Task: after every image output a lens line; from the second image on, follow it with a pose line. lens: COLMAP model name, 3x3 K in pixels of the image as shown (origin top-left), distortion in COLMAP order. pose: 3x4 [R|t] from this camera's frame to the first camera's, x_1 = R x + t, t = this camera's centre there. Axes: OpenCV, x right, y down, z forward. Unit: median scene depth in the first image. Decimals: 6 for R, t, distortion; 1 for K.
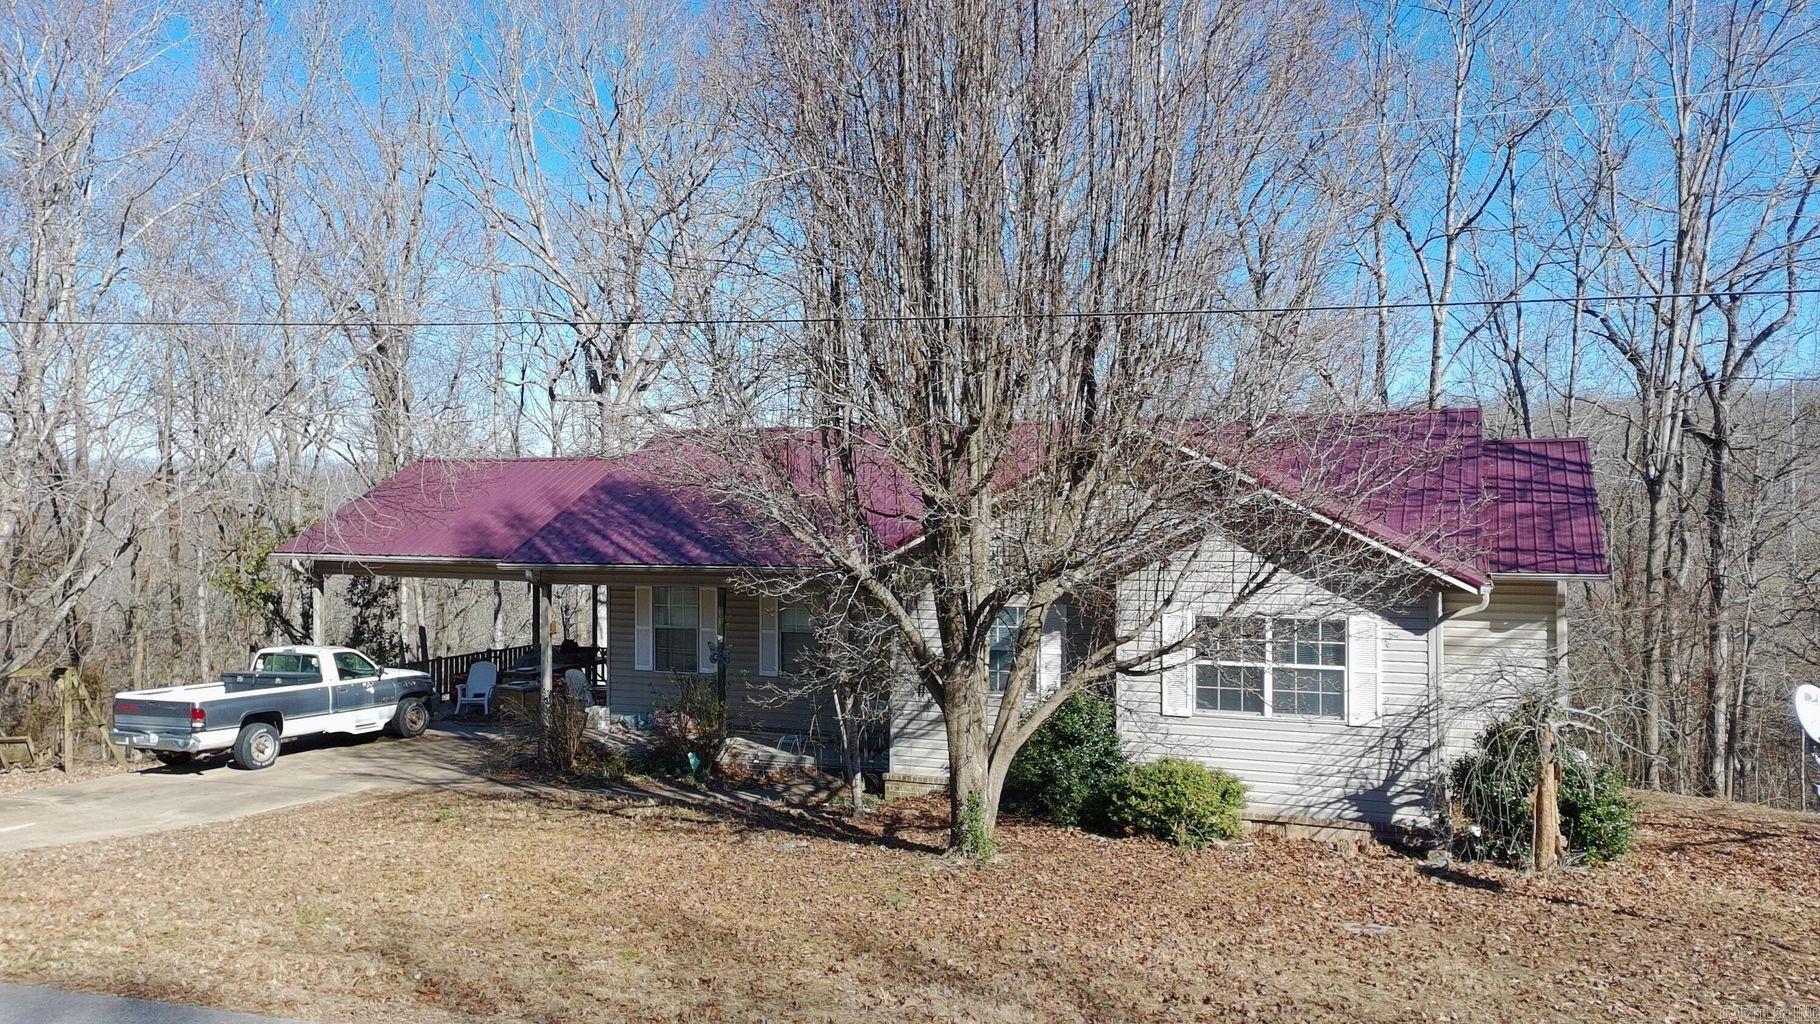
lens RADIAL K [[1285.8, 0, 910.0], [0, 1285.8, 512.0], [0, 0, 1]] dist [0.073467, -0.053818]
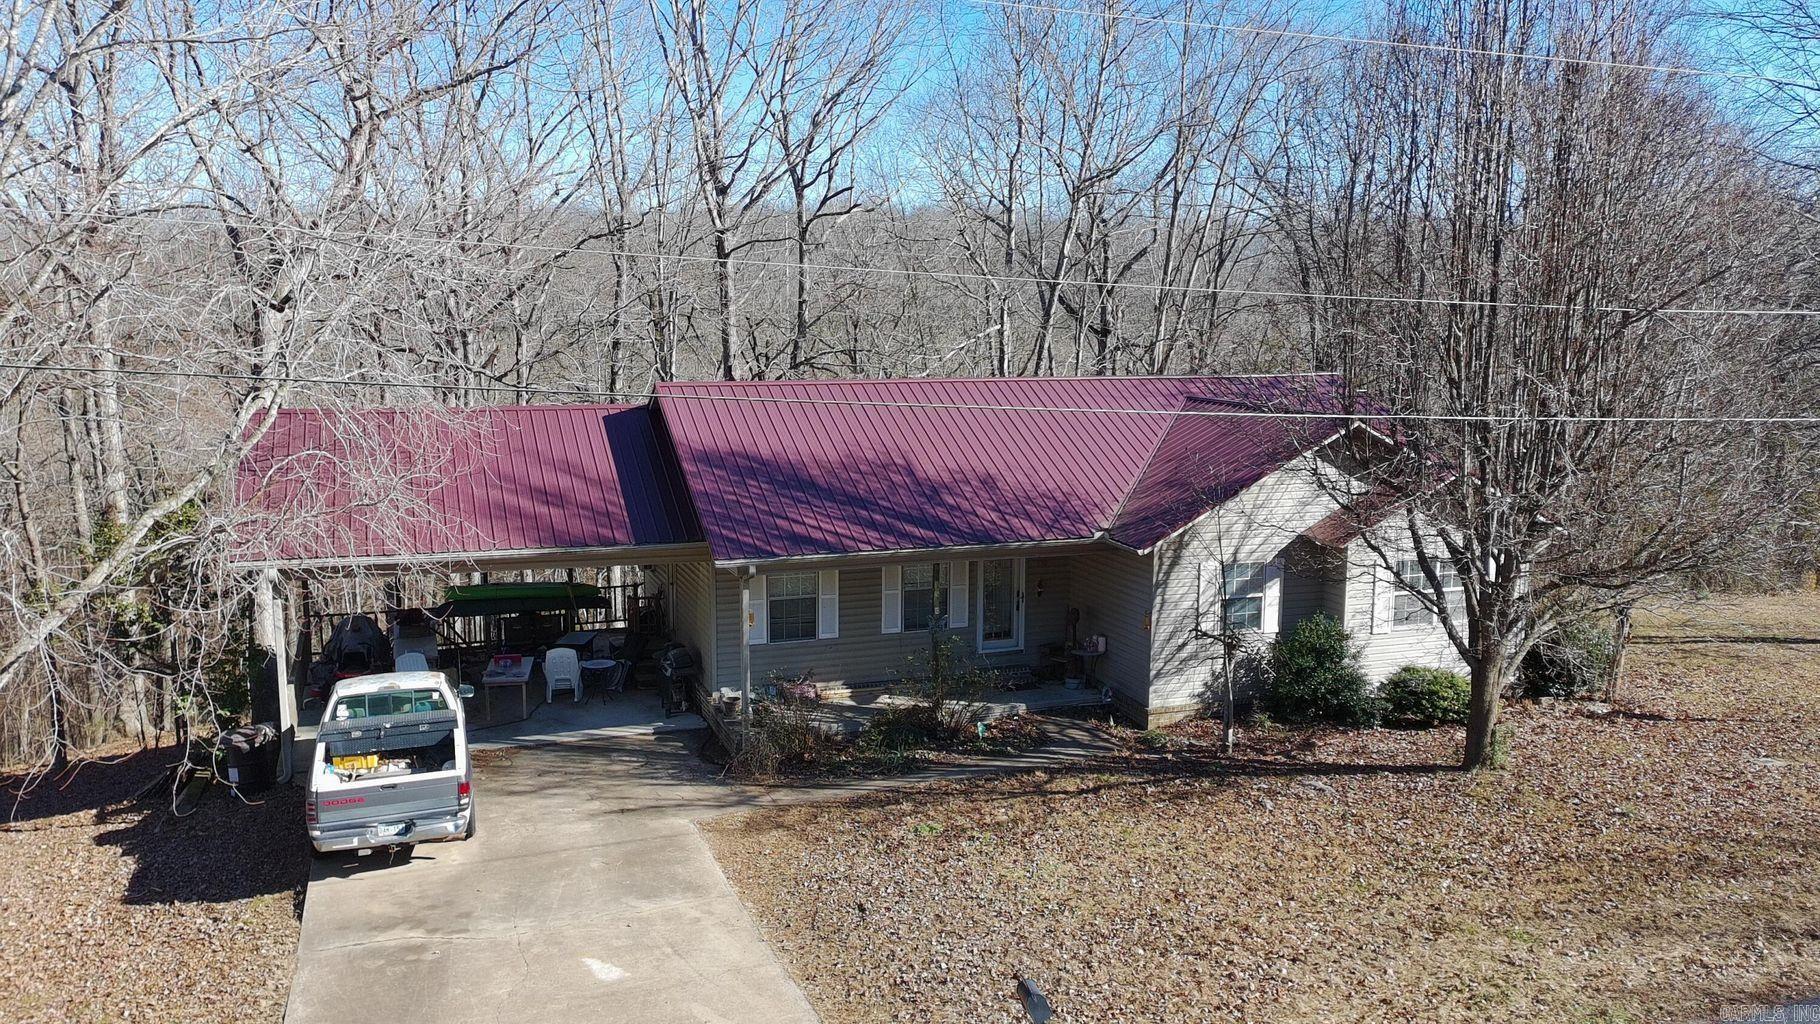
lens RADIAL K [[1285.8, 0, 910.0], [0, 1285.8, 512.0], [0, 0, 1]] dist [0.073467, -0.053818]
pose [[0.761950, -0.091416, 0.641152, -0.905474], [-0.007014, 0.988765, 0.149314, -0.150595], [-0.647598, -0.118267, 0.752748, 0.249627]]
